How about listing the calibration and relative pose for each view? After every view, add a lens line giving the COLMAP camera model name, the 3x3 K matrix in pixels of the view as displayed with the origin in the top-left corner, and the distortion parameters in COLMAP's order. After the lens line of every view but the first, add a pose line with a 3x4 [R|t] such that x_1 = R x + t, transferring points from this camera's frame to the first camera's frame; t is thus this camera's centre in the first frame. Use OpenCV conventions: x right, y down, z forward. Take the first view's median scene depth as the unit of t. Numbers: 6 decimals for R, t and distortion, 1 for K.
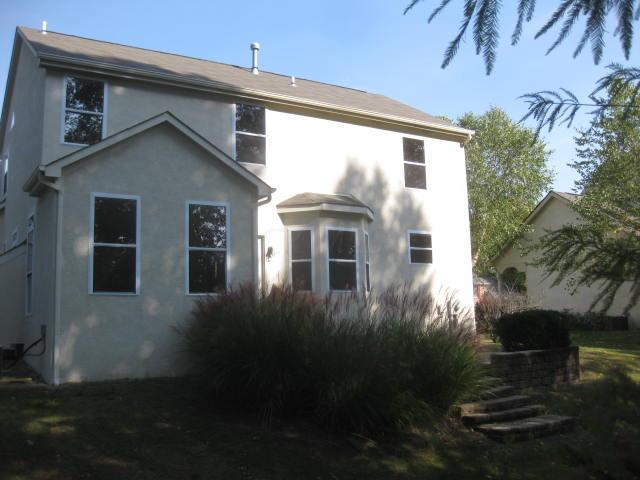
lens RADIAL K [[658.1, 0, 323.5], [0, 658.1, 238.4], [0, 0, 1]] dist [-0.123238, 0.022039]
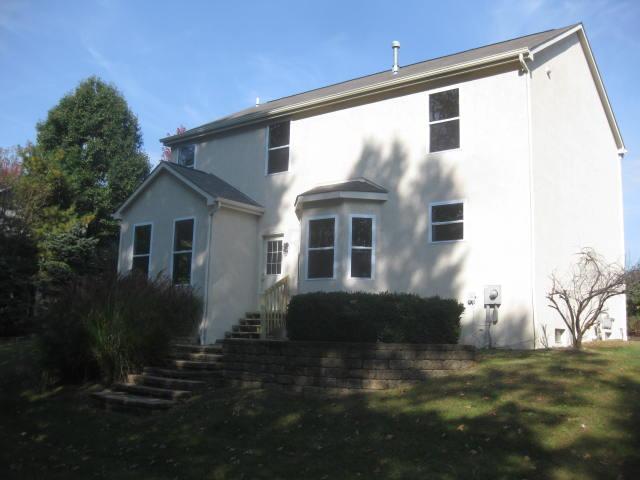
lens RADIAL K [[658.1, 0, 323.5], [0, 658.1, 238.4], [0, 0, 1]] dist [-0.123238, 0.022039]
pose [[0.328328, -0.101204, -0.939126, 0.879322], [0.083471, 0.993463, -0.077877, 0.087341], [0.940868, -0.052821, 0.334630, 0.599694]]
